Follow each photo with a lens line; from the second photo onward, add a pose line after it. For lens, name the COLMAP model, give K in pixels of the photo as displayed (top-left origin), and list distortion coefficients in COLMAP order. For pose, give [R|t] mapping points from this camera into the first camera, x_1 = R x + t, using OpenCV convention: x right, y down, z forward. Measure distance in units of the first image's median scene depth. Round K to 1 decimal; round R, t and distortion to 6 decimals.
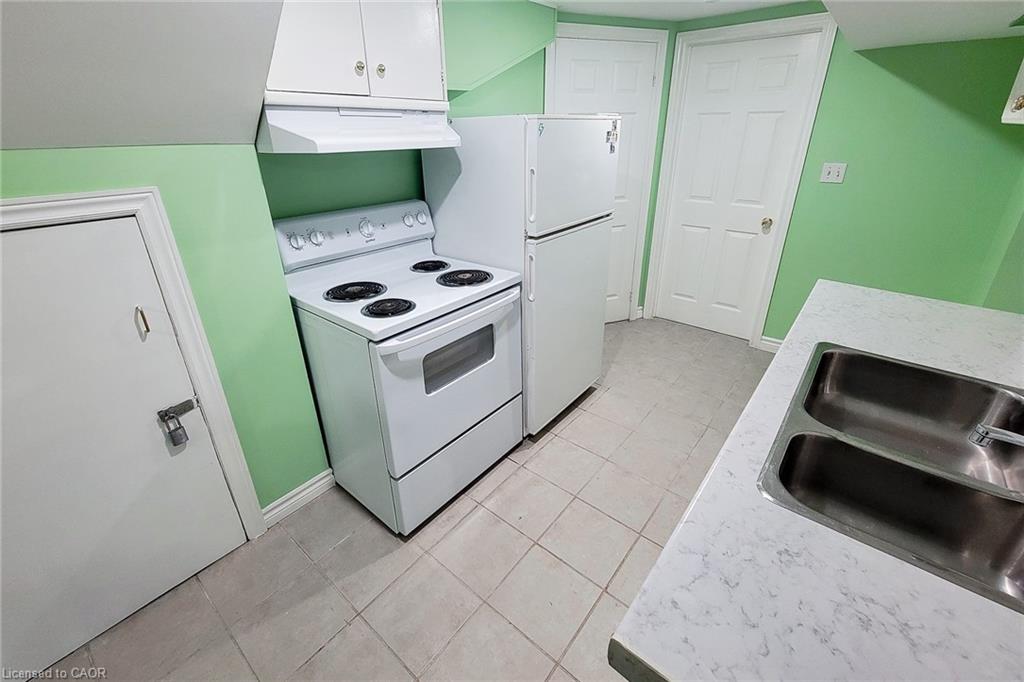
lens RADIAL K [[435.9, 0, 507.7], [0, 435.9, 313.1], [0, 0, 1]] dist [0.001094, -0.000327]
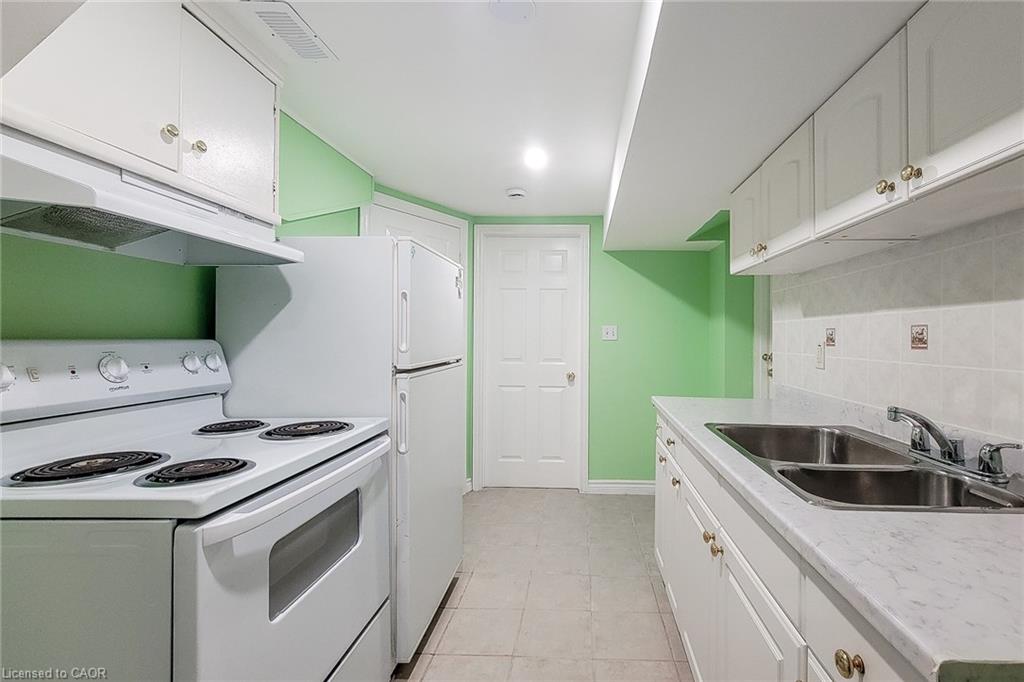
lens RADIAL K [[443.0, 0, 574.9], [0, 443.0, 329.4], [0, 0, 1]] dist [-0.000248, -0.000032]
pose [[0.782126, 0.028631, 0.622462, -0.206192], [0.224252, 0.919078, -0.324048, 0.095469], [-0.581369, 0.393035, 0.712414, 0.174453]]
